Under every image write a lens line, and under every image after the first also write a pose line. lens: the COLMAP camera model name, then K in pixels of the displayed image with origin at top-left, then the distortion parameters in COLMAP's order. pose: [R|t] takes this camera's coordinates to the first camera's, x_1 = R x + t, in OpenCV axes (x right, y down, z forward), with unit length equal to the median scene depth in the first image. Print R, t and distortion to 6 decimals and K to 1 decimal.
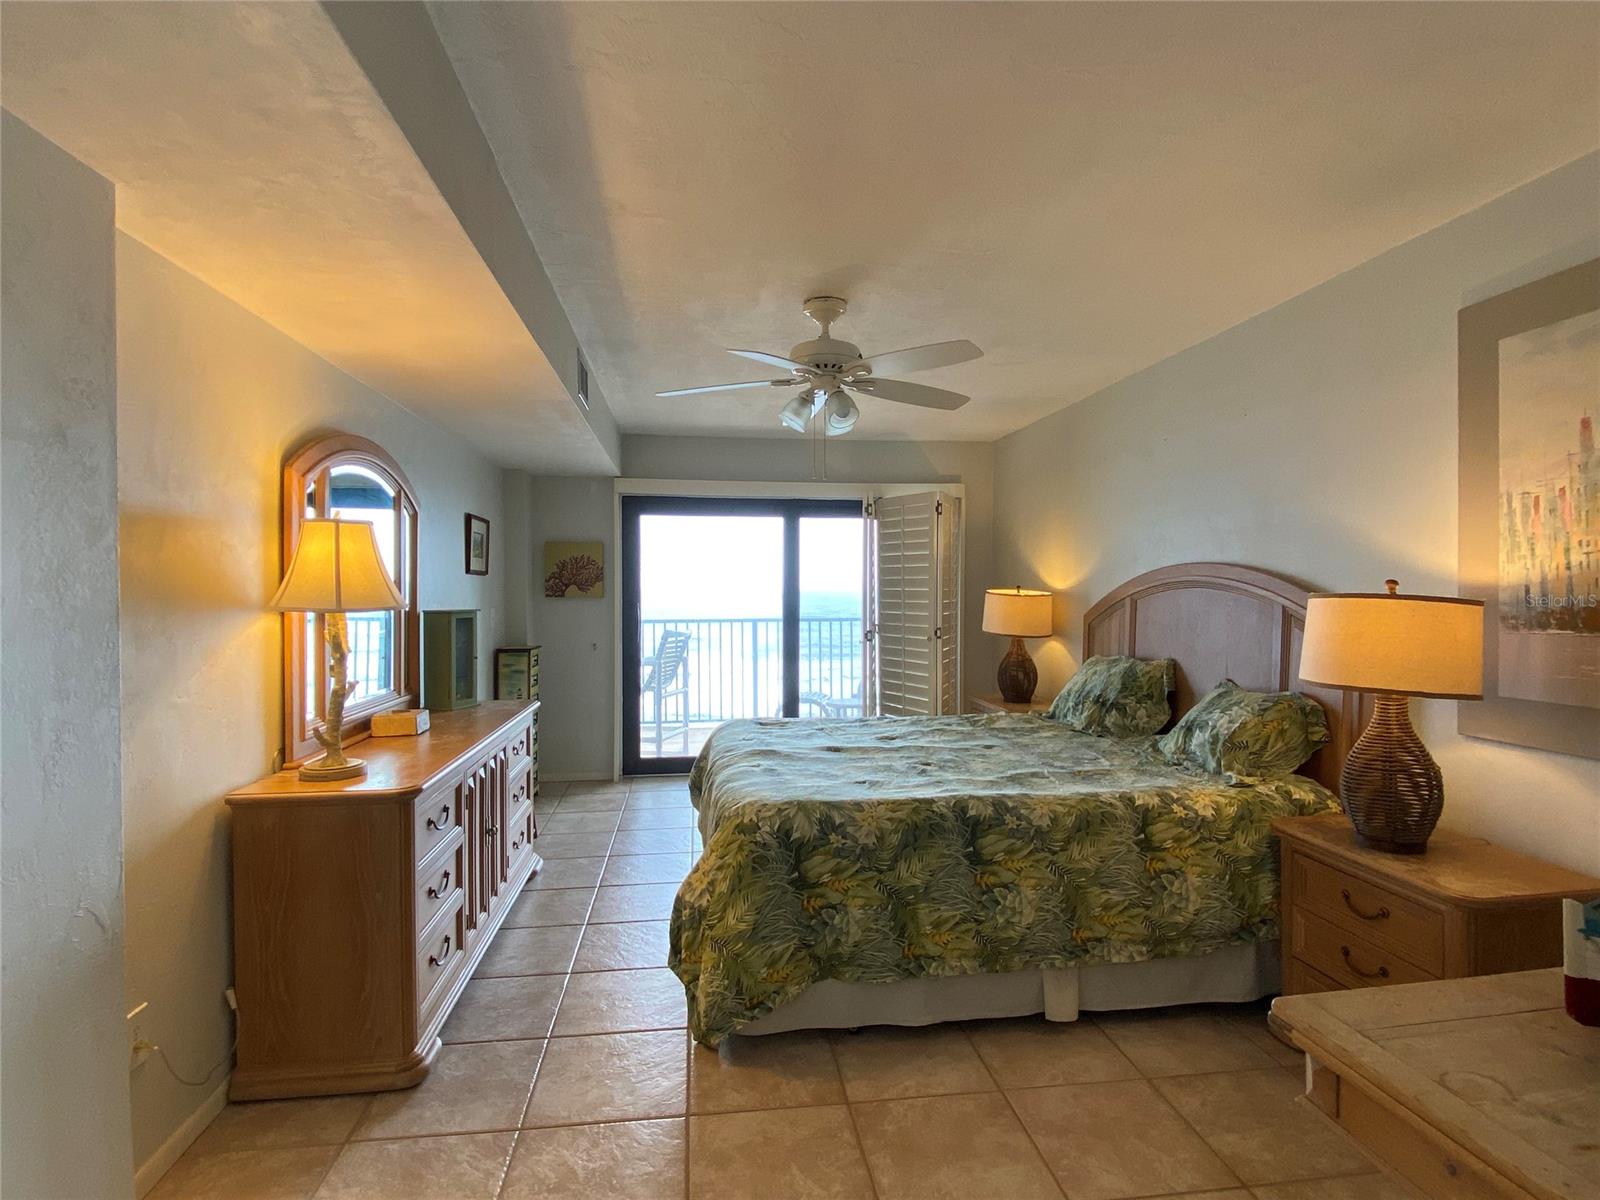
lens RADIAL K [[806.1, 0, 800.0], [0, 806.1, 600.0], [0, 0, 1]] dist [0.068147, -0.064611]
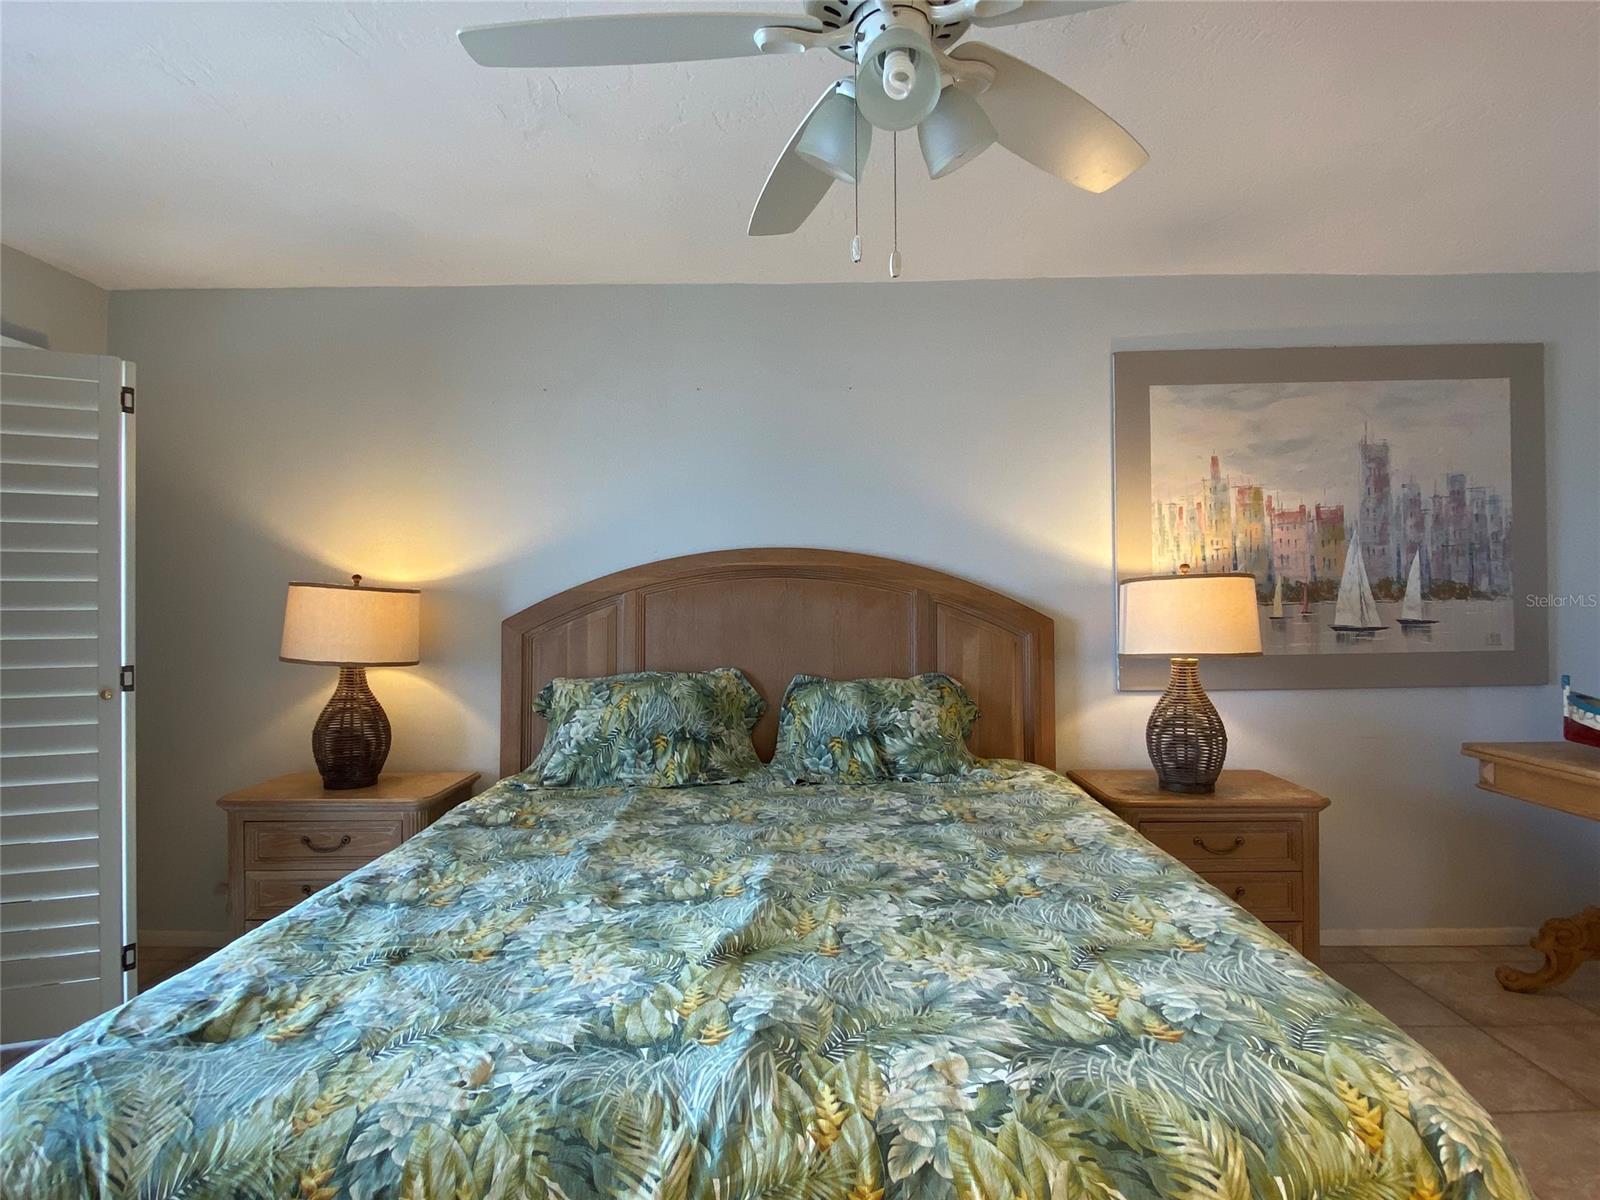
lens RADIAL K [[806.1, 0, 800.0], [0, 806.1, 600.0], [0, 0, 1]] dist [0.068147, -0.064611]
pose [[0.151664, -0.023178, 0.988160, -0.488027], [0.022104, 0.999555, 0.020052, -0.010512], [-0.988185, 0.018801, 0.152109, 1.240171]]
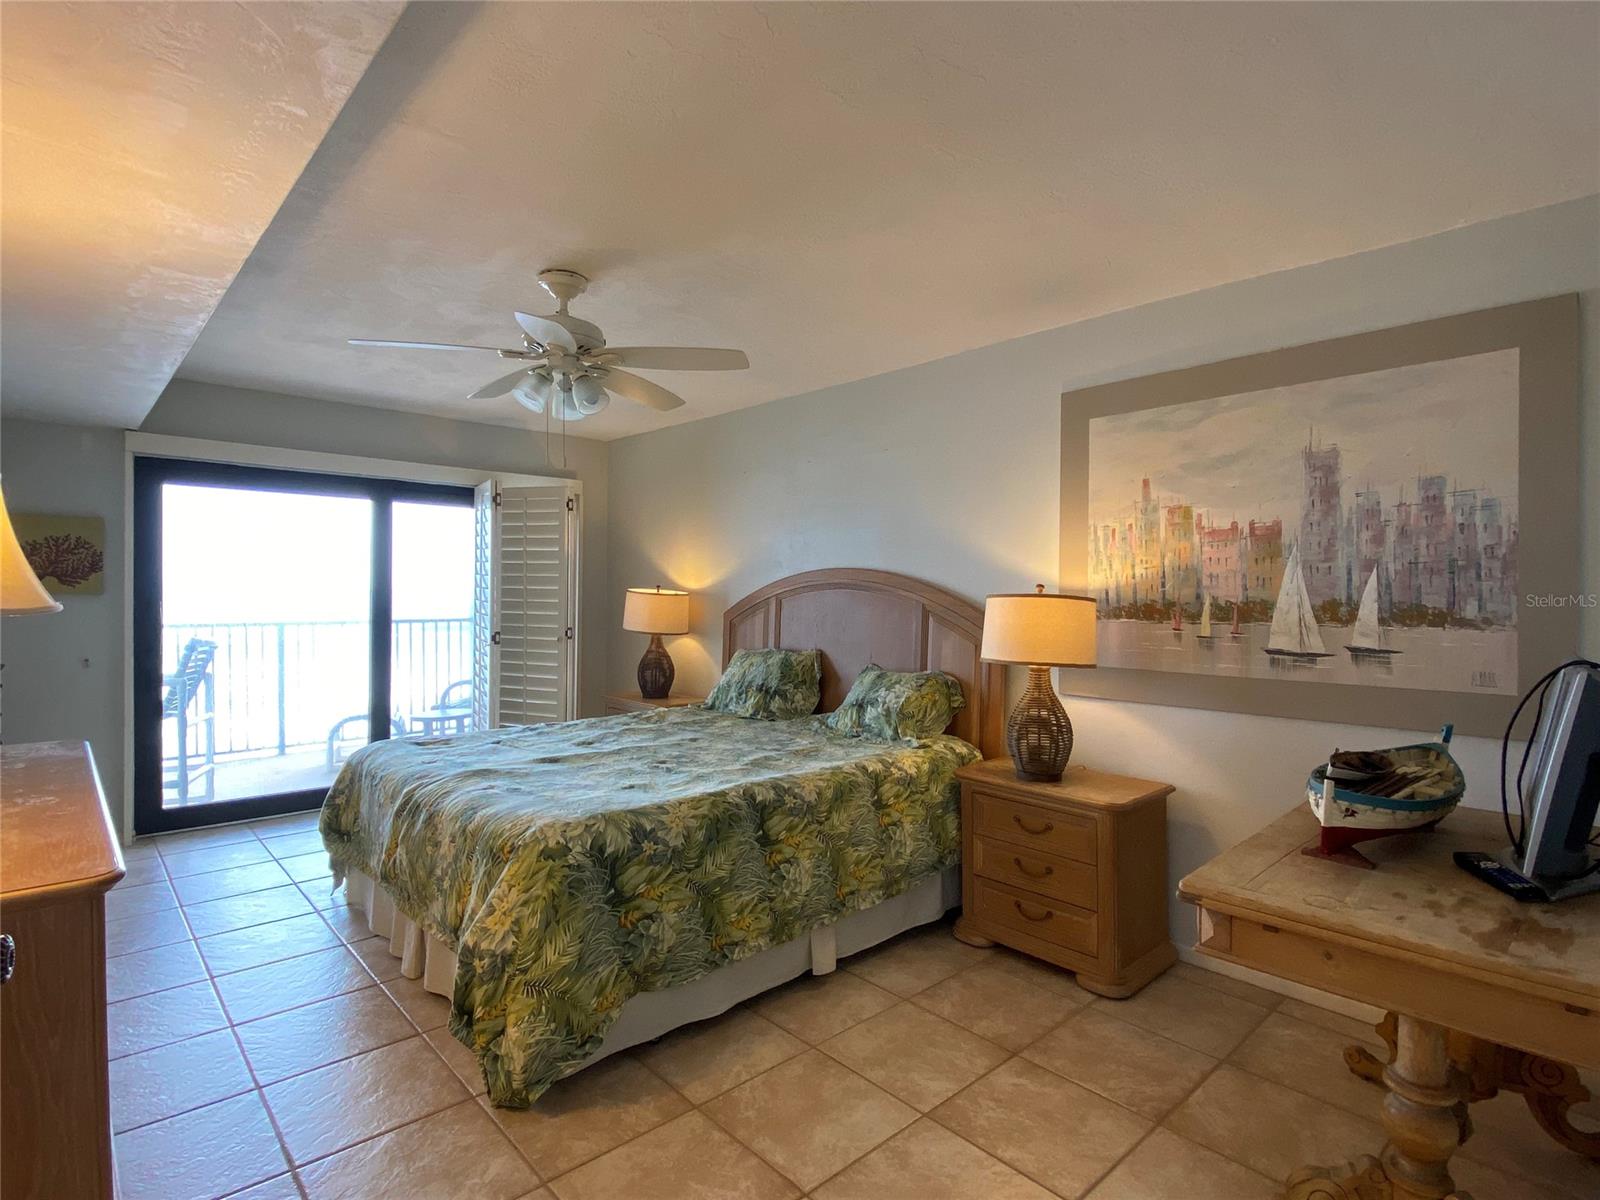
lens RADIAL K [[806.1, 0, 800.0], [0, 806.1, 600.0], [0, 0, 1]] dist [0.068147, -0.064611]
pose [[0.818233, 0.000593, 0.574886, -0.355821], [-0.001389, 0.999999, 0.000946, 0.001200], [-0.574885, -0.001572, 0.818233, 0.104636]]
